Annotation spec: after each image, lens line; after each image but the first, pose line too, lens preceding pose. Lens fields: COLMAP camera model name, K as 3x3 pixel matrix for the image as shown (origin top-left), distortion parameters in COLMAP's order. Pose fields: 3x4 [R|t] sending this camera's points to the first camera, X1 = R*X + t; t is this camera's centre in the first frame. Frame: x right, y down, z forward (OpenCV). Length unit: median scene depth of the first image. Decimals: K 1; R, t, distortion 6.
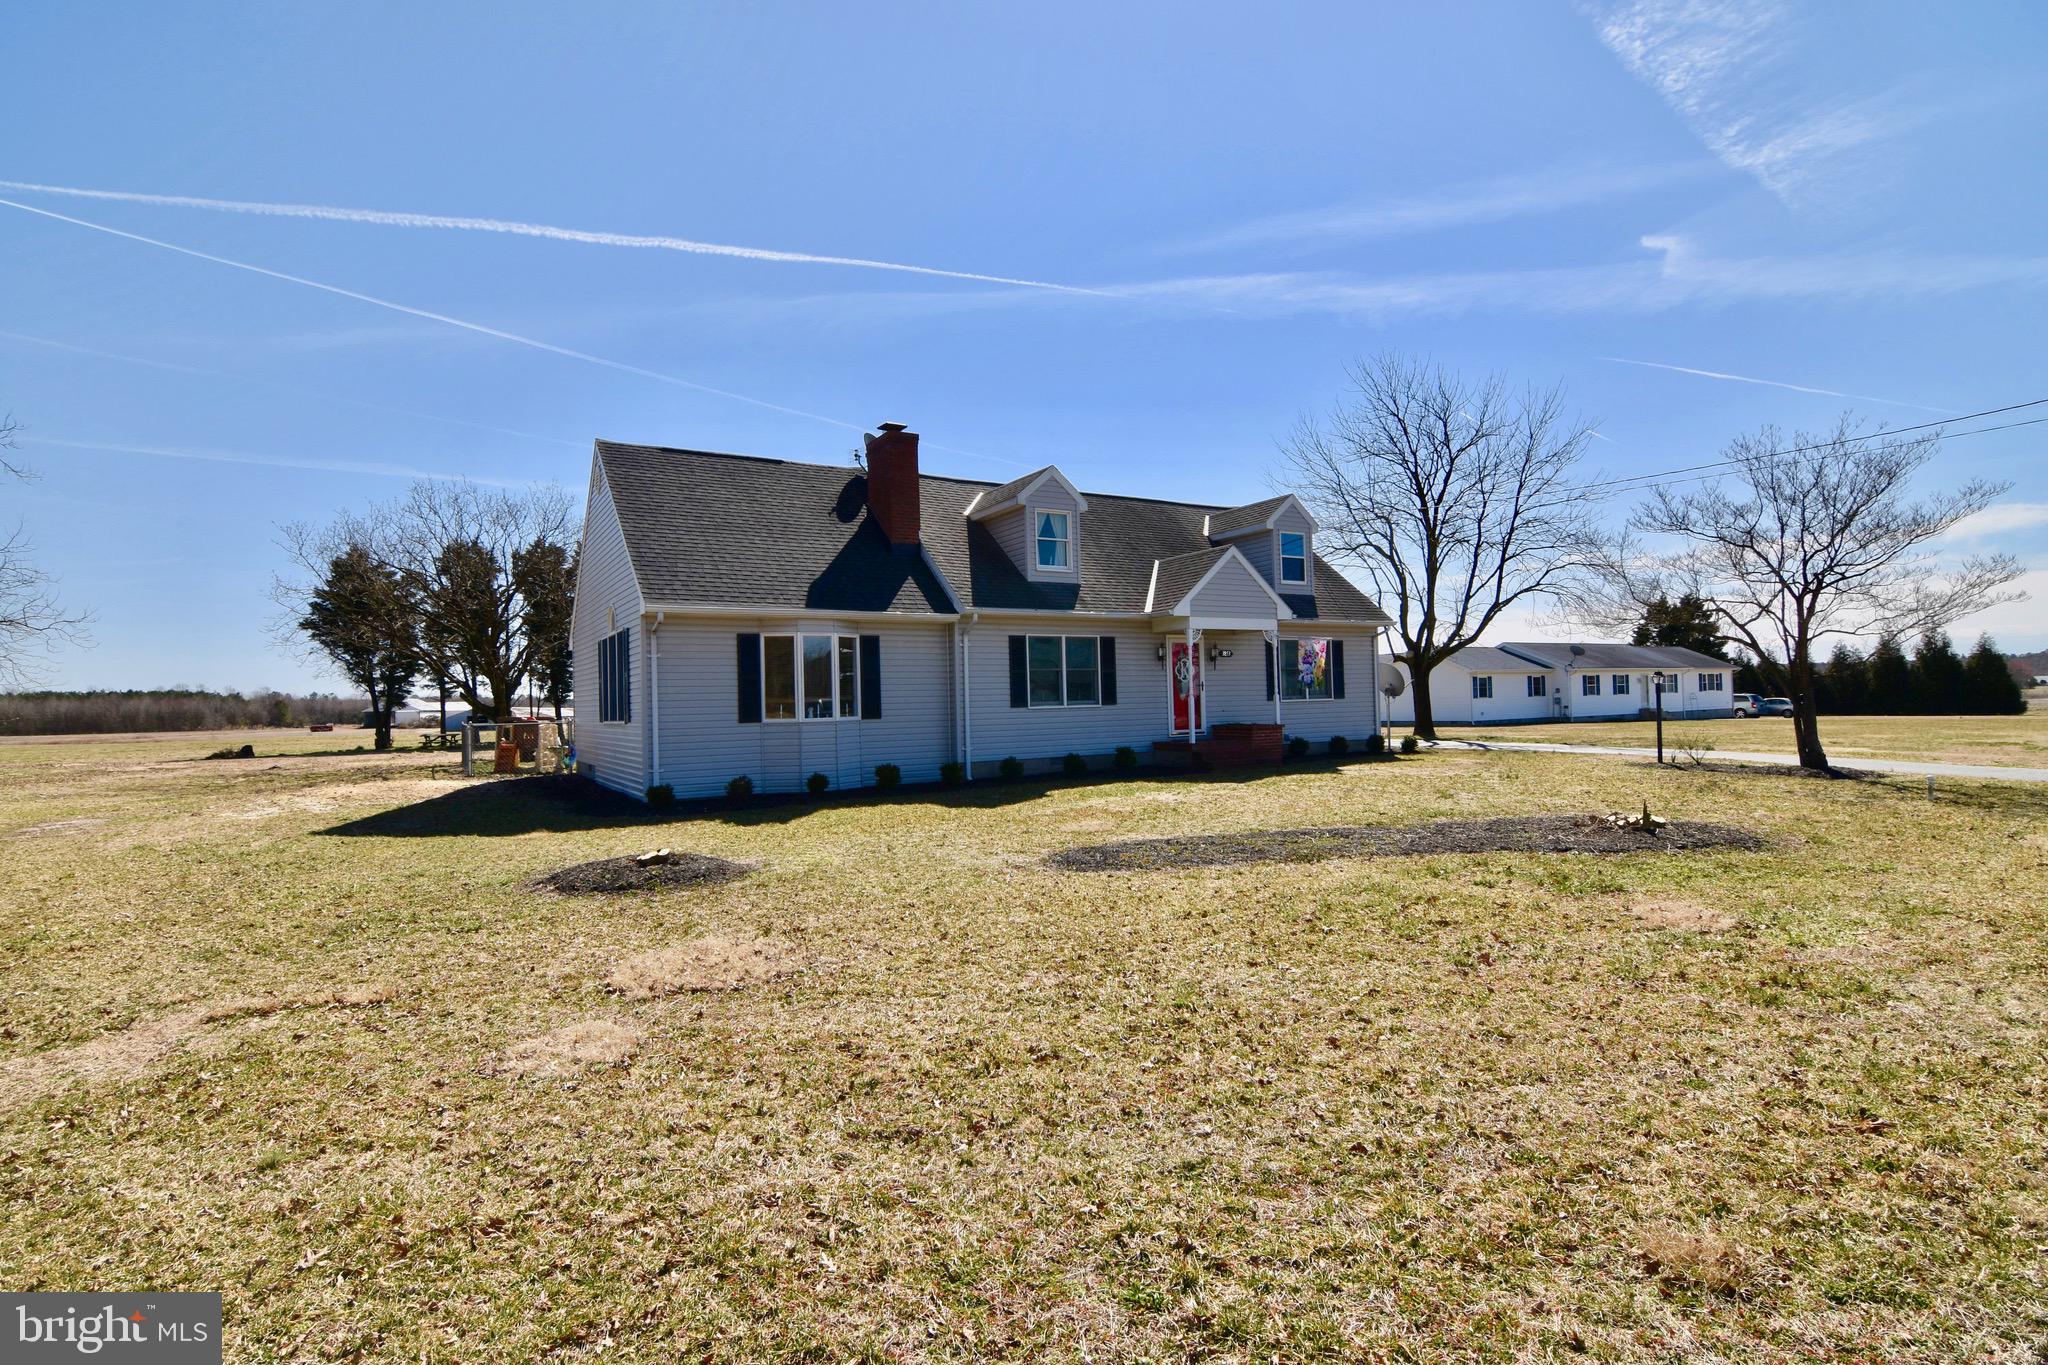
lens RADIAL K [[1001.1, 0, 1019.6], [0, 1001.1, 685.2], [0, 0, 1]] dist [0.000532, -0.017758]
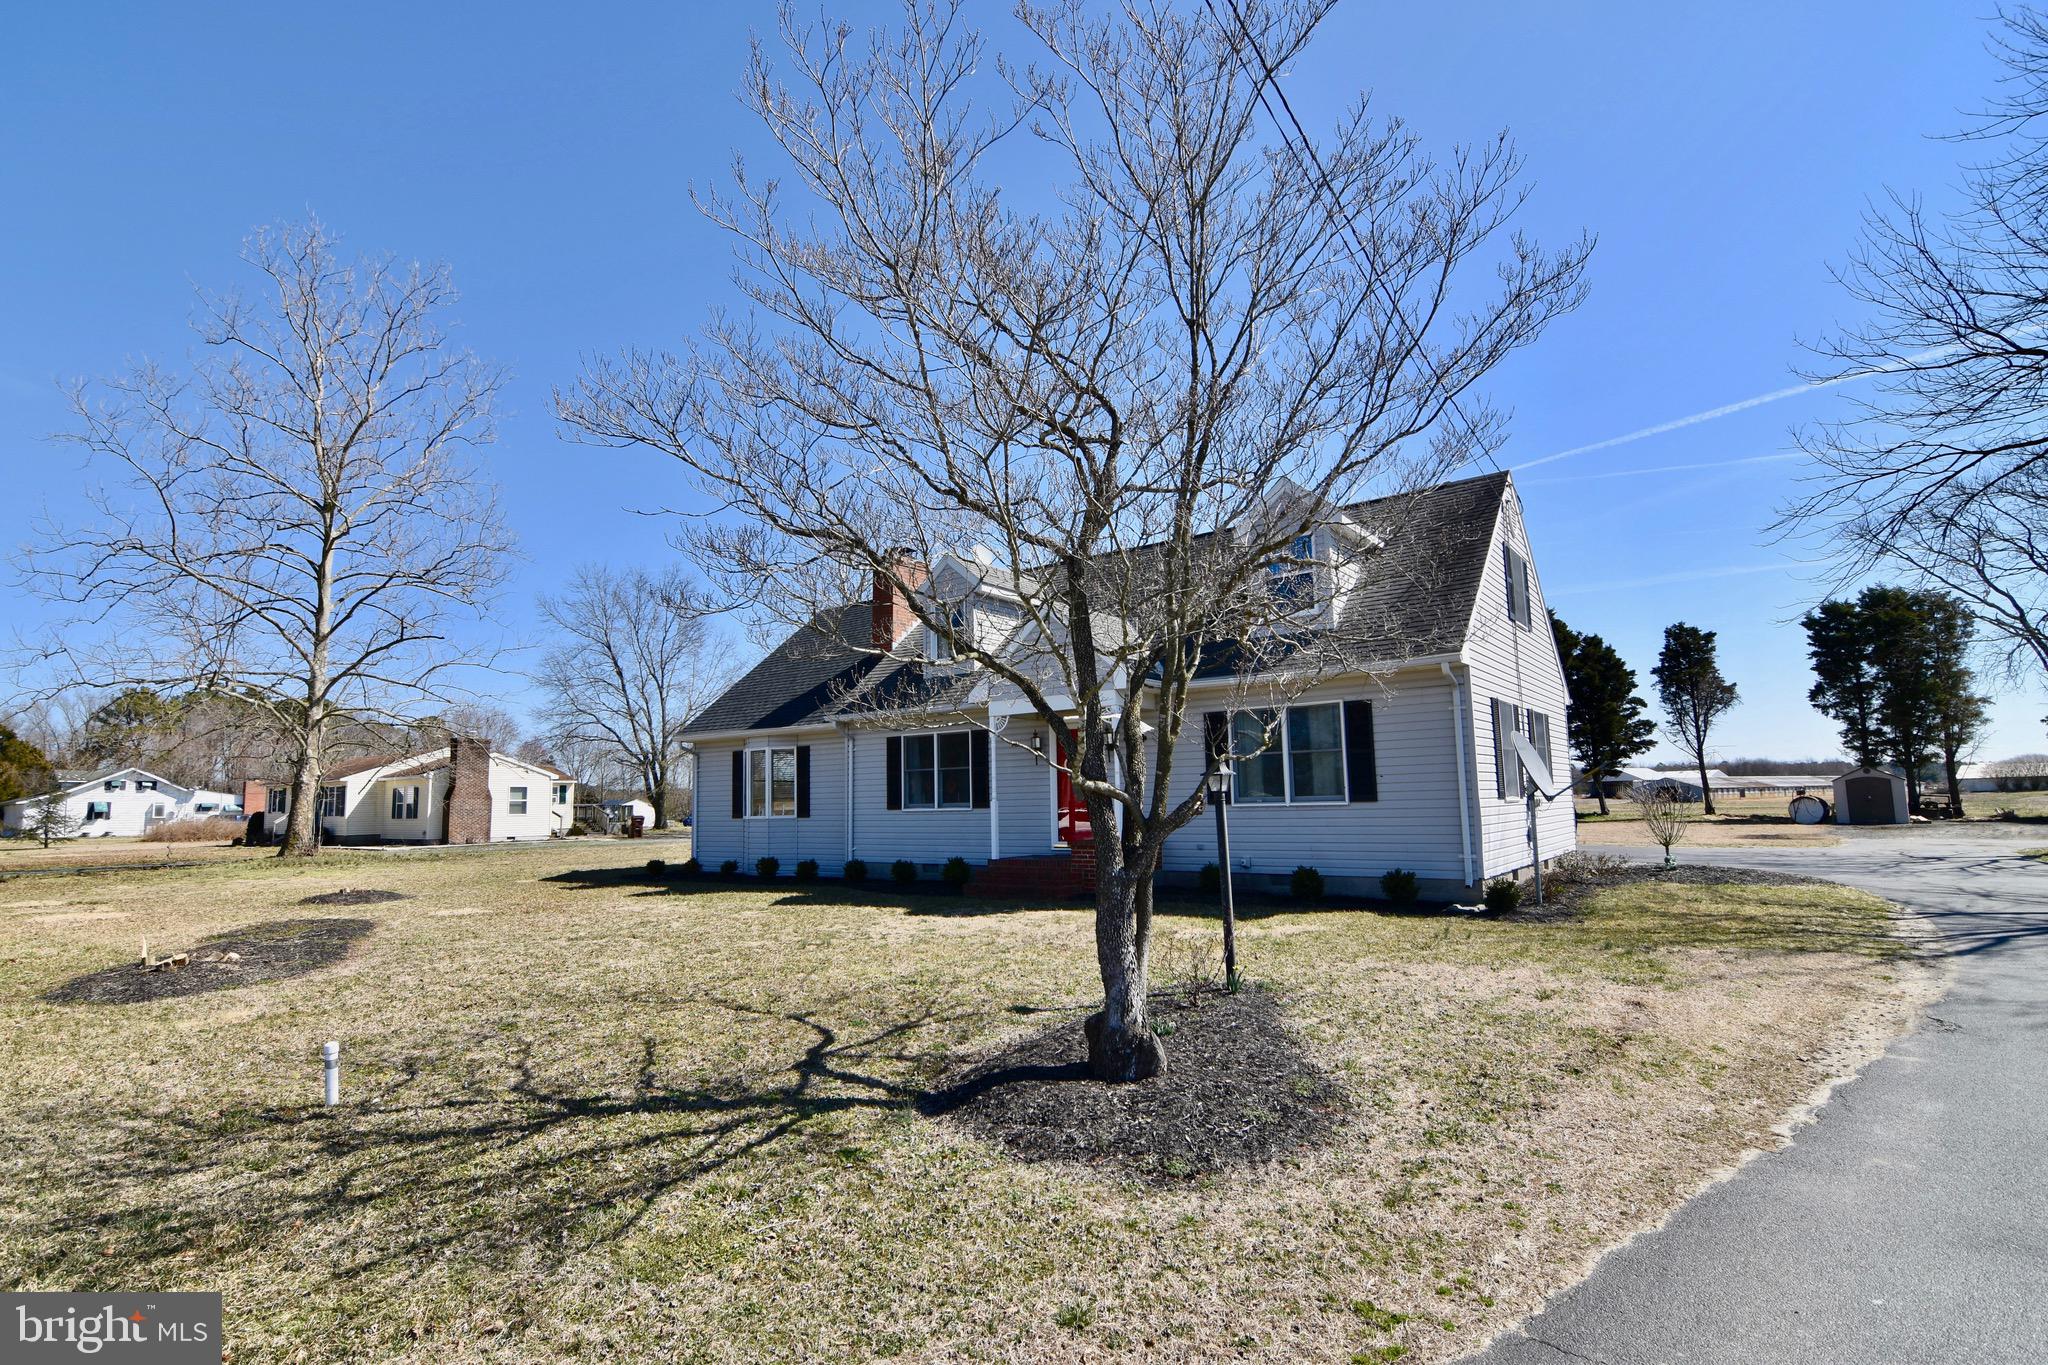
lens RADIAL K [[1001.1, 0, 1019.6], [0, 1001.1, 685.2], [0, 0, 1]] dist [0.000532, -0.017758]
pose [[0.366765, -0.089200, -0.926028, 0.947739], [0.032575, 0.996014, -0.083039, -0.013622], [0.929743, 0.000290, 0.368208, 0.729057]]
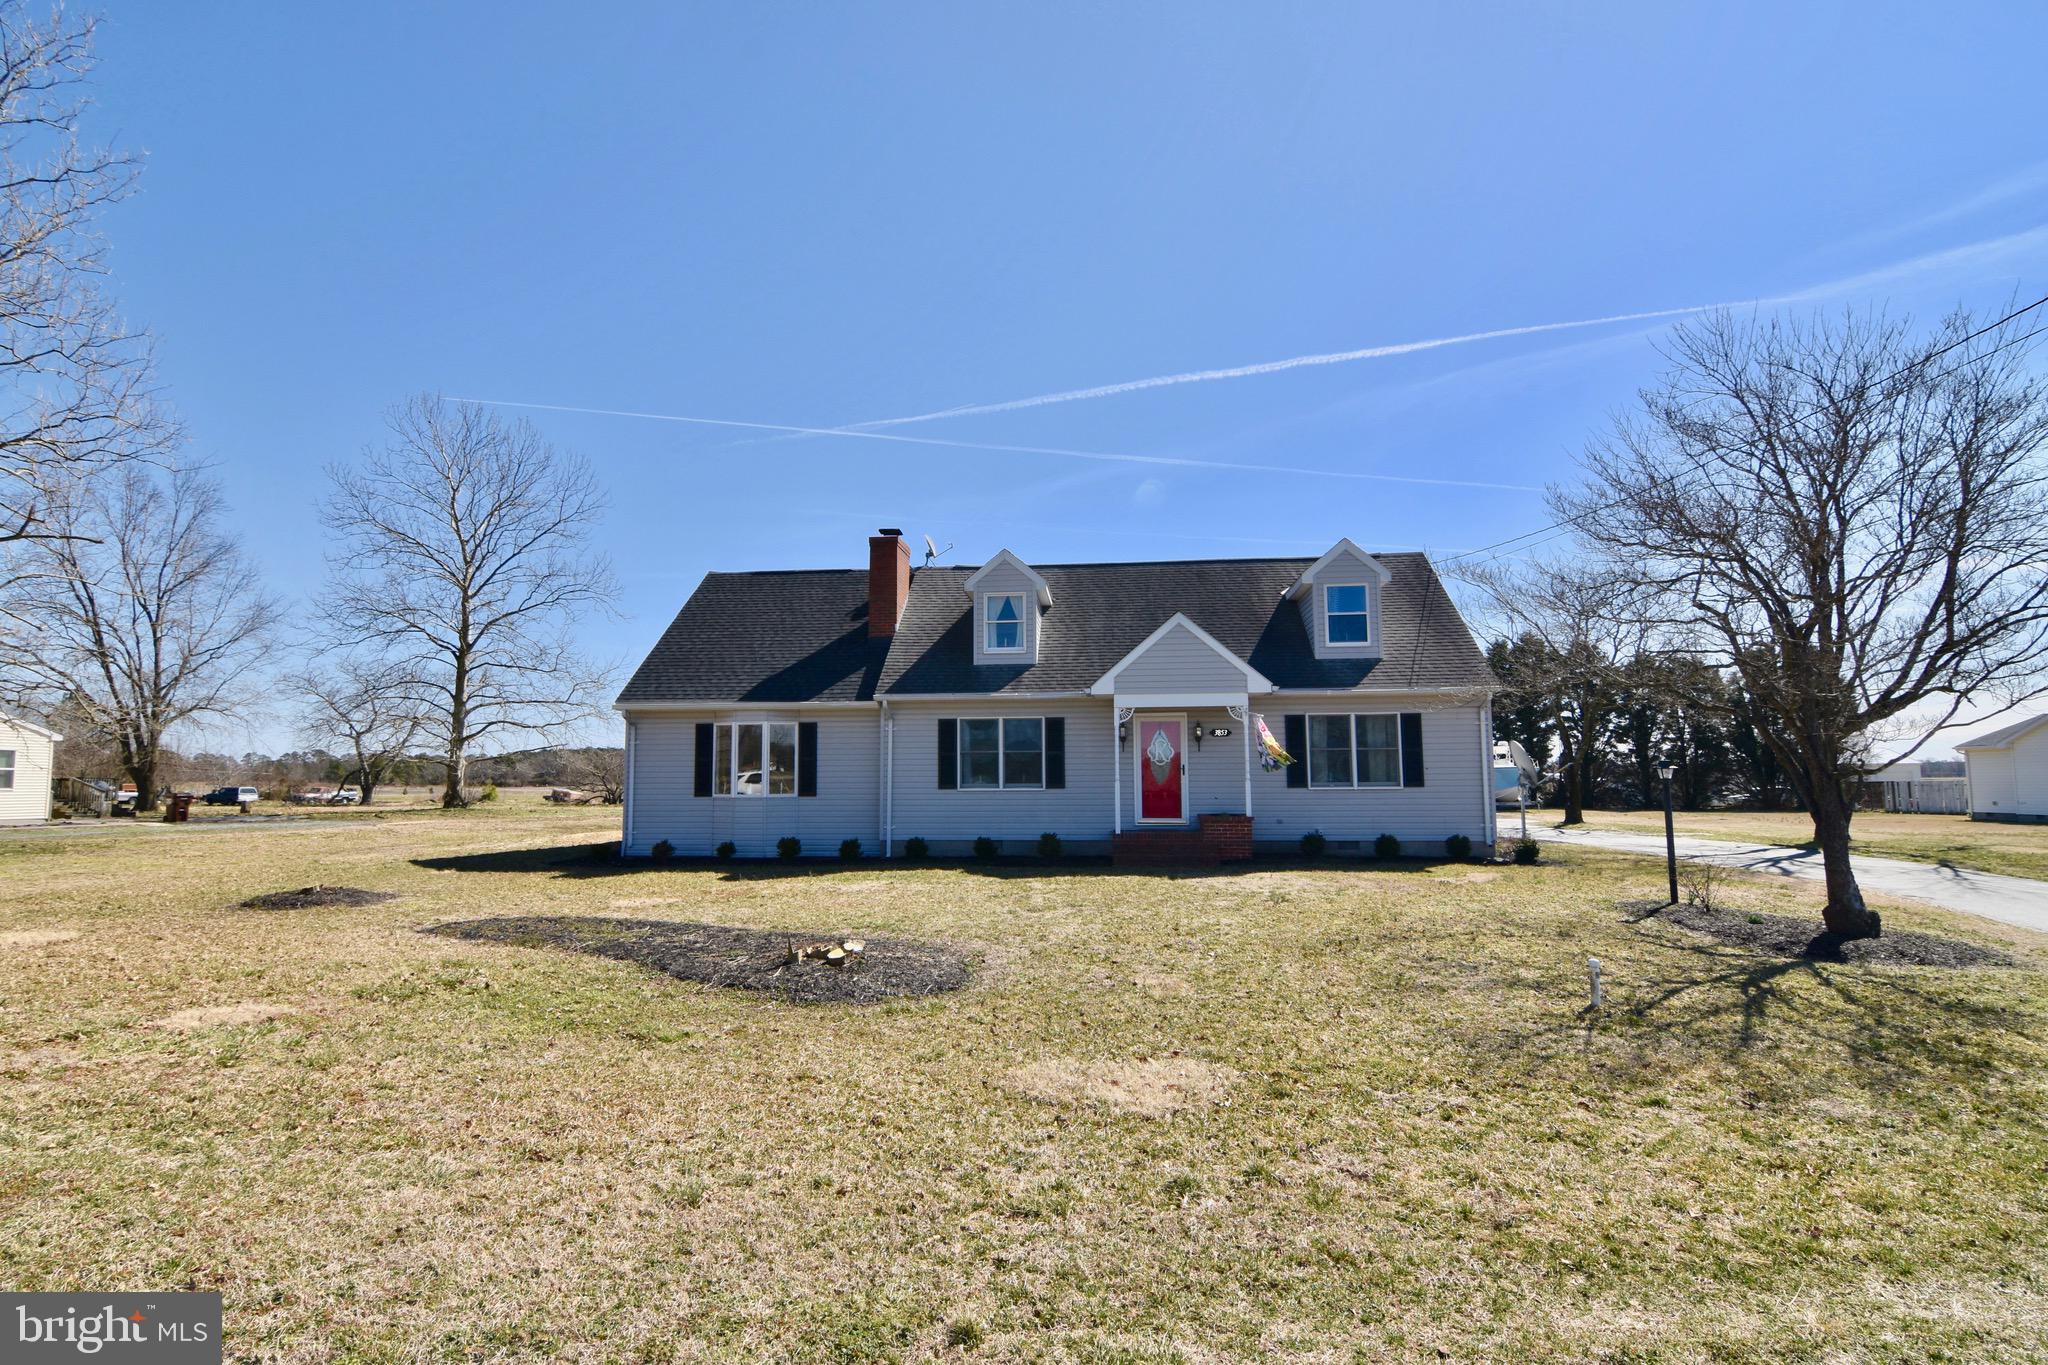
lens RADIAL K [[999.5, 0, 1021.8], [0, 999.5, 682.8], [0, 0, 1]] dist [-0.009665, -0.007910]
pose [[0.800567, -0.035842, -0.598171, 0.659158], [-0.001791, 0.998062, -0.062199, -0.022471], [0.599241, 0.050866, 0.798951, 0.214292]]
